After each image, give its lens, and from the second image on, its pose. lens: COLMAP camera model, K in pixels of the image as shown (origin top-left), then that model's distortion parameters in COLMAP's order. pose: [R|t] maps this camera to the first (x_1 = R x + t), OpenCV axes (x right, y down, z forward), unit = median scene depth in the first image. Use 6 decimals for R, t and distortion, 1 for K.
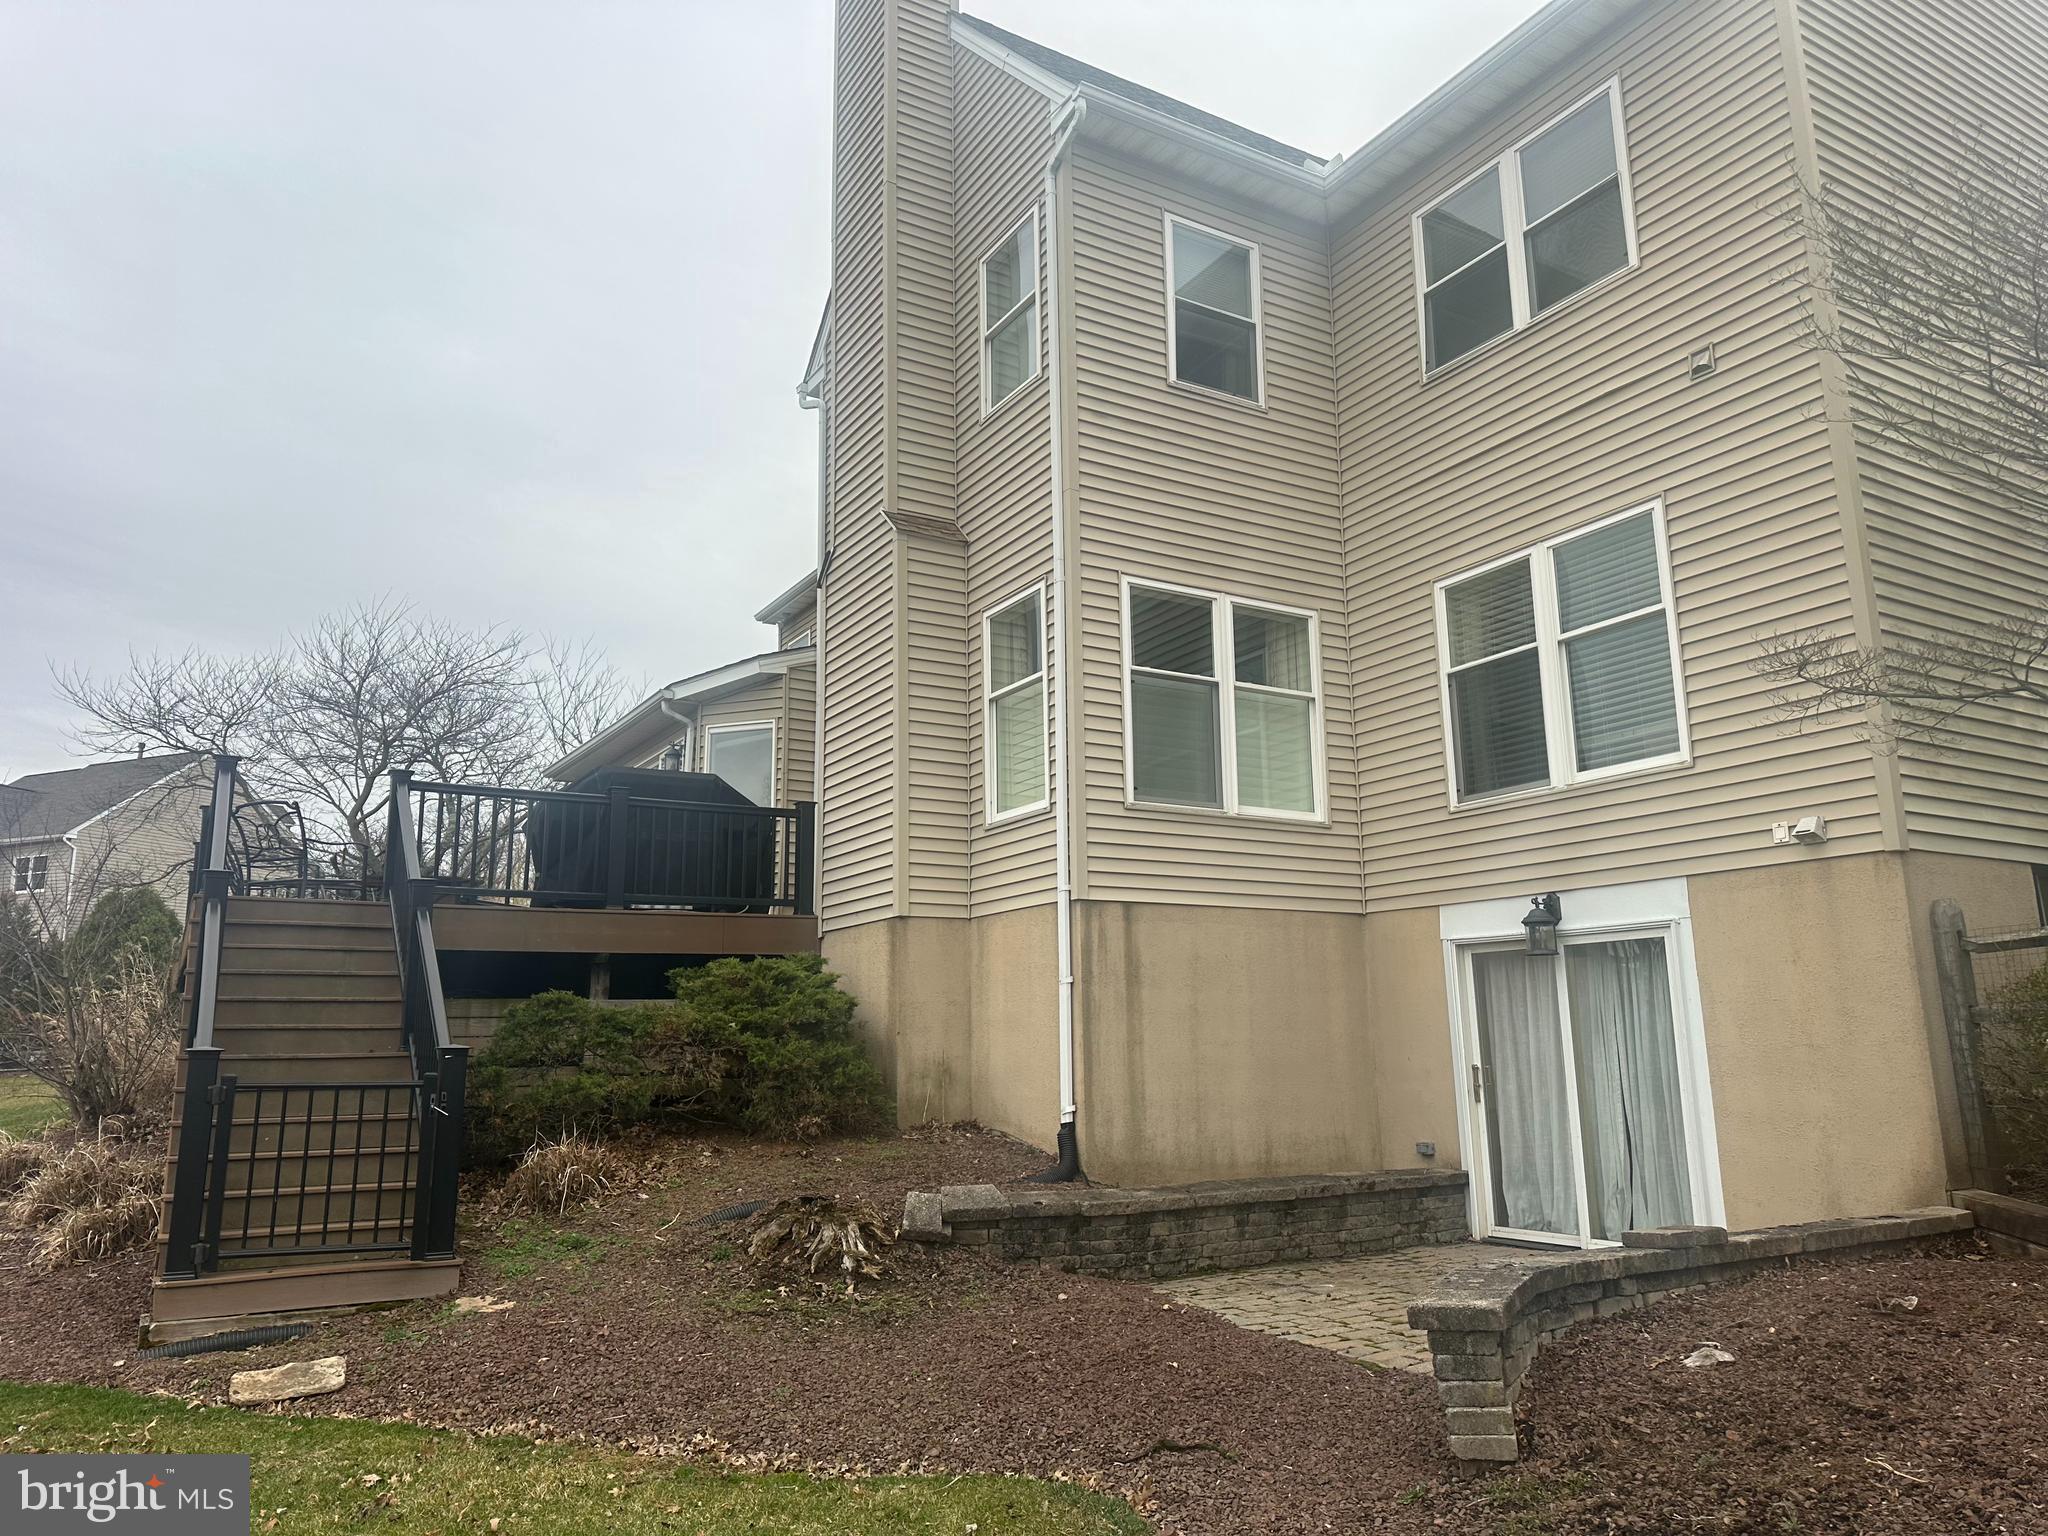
lens RADIAL K [[1414.4, 0, 1024.0], [0, 1414.4, 768.0], [0, 0, 1]] dist [0.164221, -0.280858]
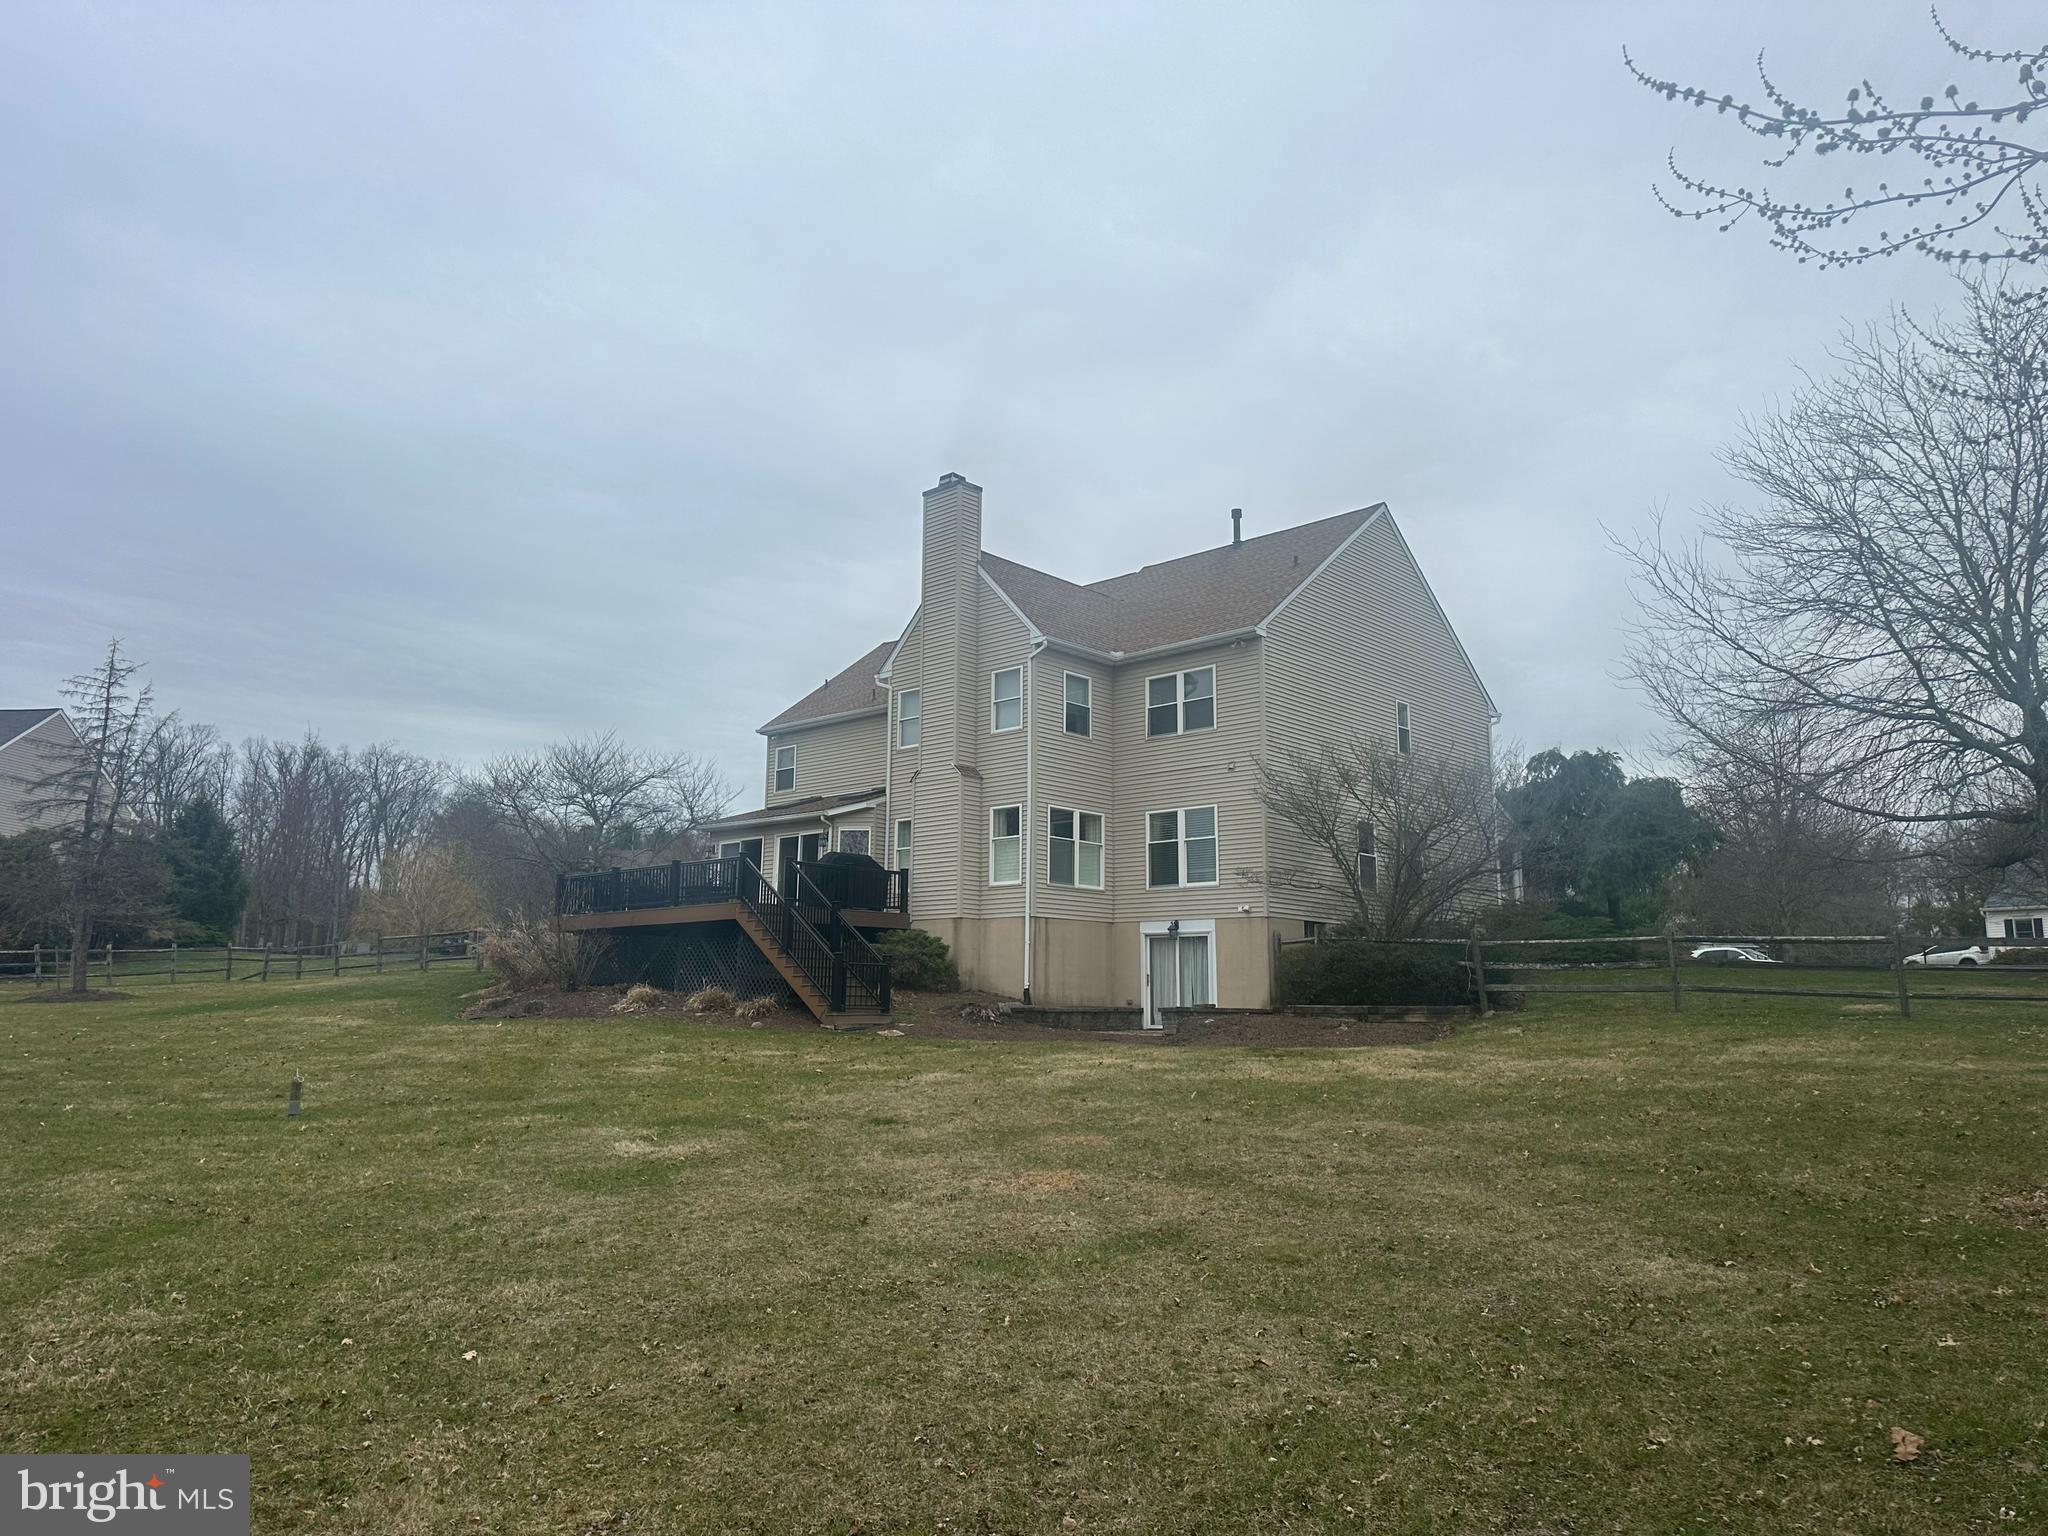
lens RADIAL K [[1414.4, 0, 1024.0], [0, 1414.4, 768.0], [0, 0, 1]] dist [0.164221, -0.280858]
pose [[0.956487, 0.071614, 0.282850, -0.818790], [-0.079119, 0.996749, 0.015185, -0.254019], [-0.280843, -0.036903, 0.959044, -1.794919]]
